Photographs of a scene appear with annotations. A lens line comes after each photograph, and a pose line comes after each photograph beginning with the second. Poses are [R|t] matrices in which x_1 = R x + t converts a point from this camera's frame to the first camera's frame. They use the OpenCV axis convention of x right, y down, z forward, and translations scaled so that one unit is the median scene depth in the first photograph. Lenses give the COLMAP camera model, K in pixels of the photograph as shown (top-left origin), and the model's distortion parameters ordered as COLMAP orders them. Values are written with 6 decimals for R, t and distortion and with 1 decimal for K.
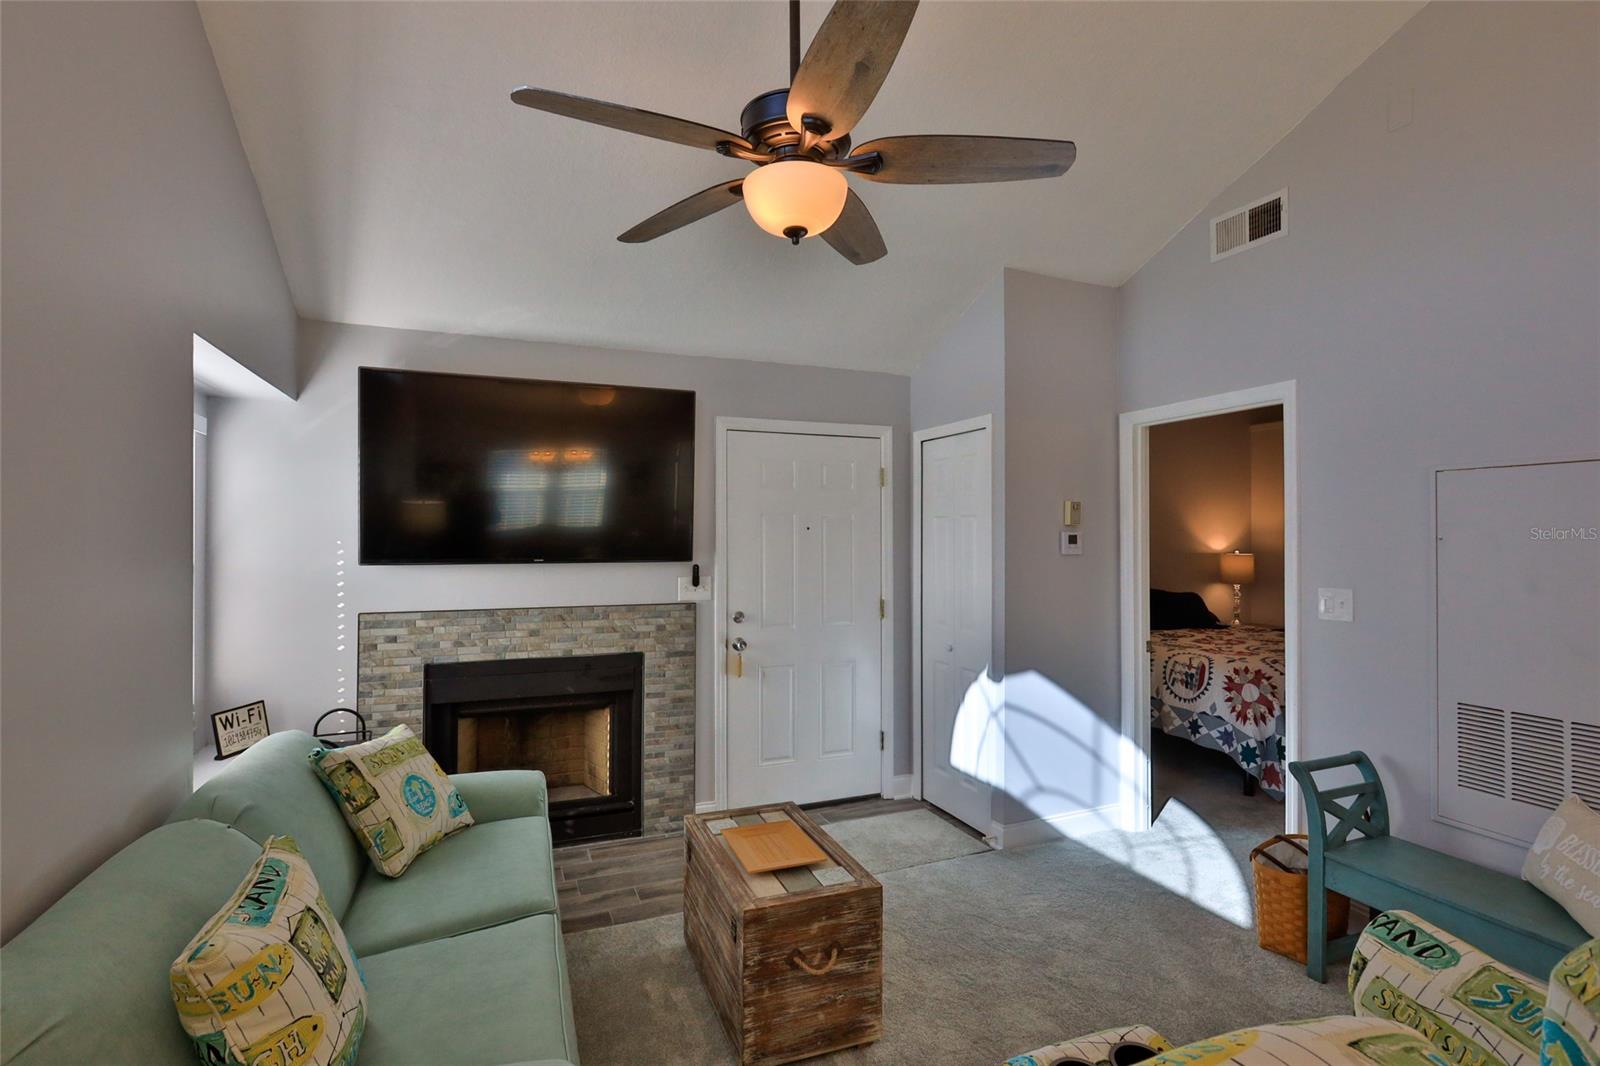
lens RADIAL K [[745.9, 0, 809.9], [0, 745.9, 536.2], [0, 0, 1]] dist [-0.000353, -0.000544]
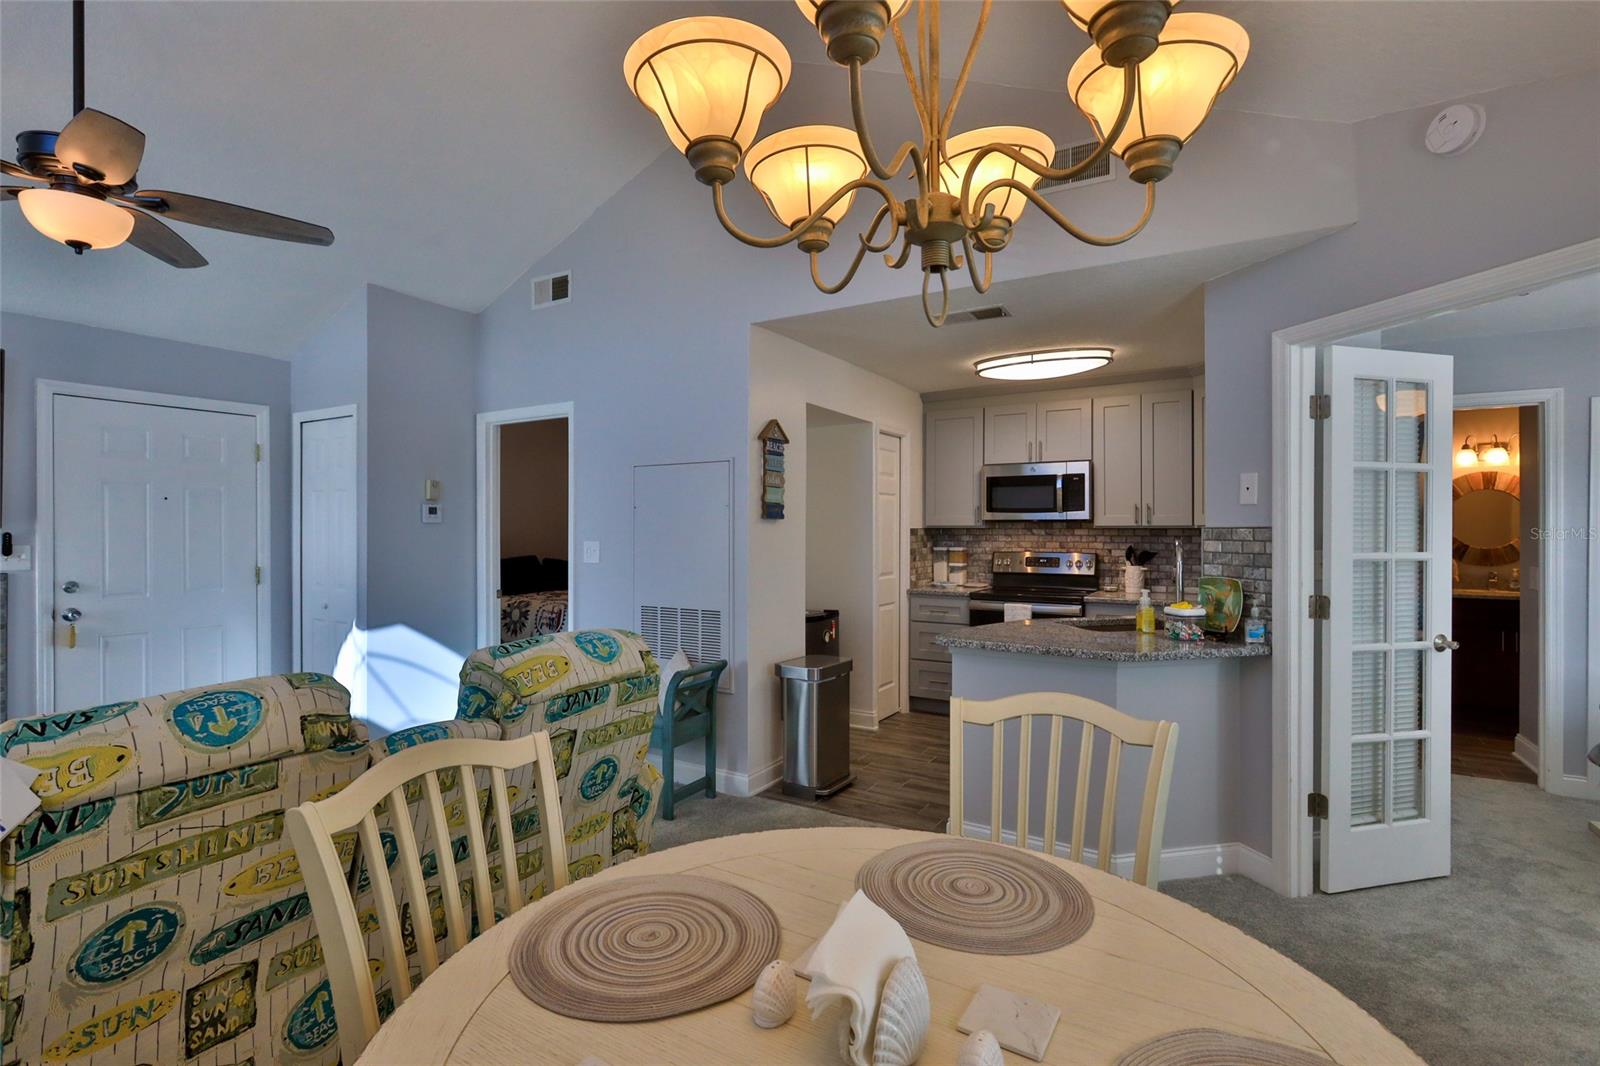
lens RADIAL K [[745.9, 0, 797.1], [0, 745.9, 535.3], [0, 0, 1]] dist [-0.000353, -0.000544]
pose [[0.814870, -0.003319, 0.579635, 0.119455], [-0.001192, 0.999972, 0.007401, 0.034208], [-0.579643, -0.006722, 0.814843, -0.360921]]
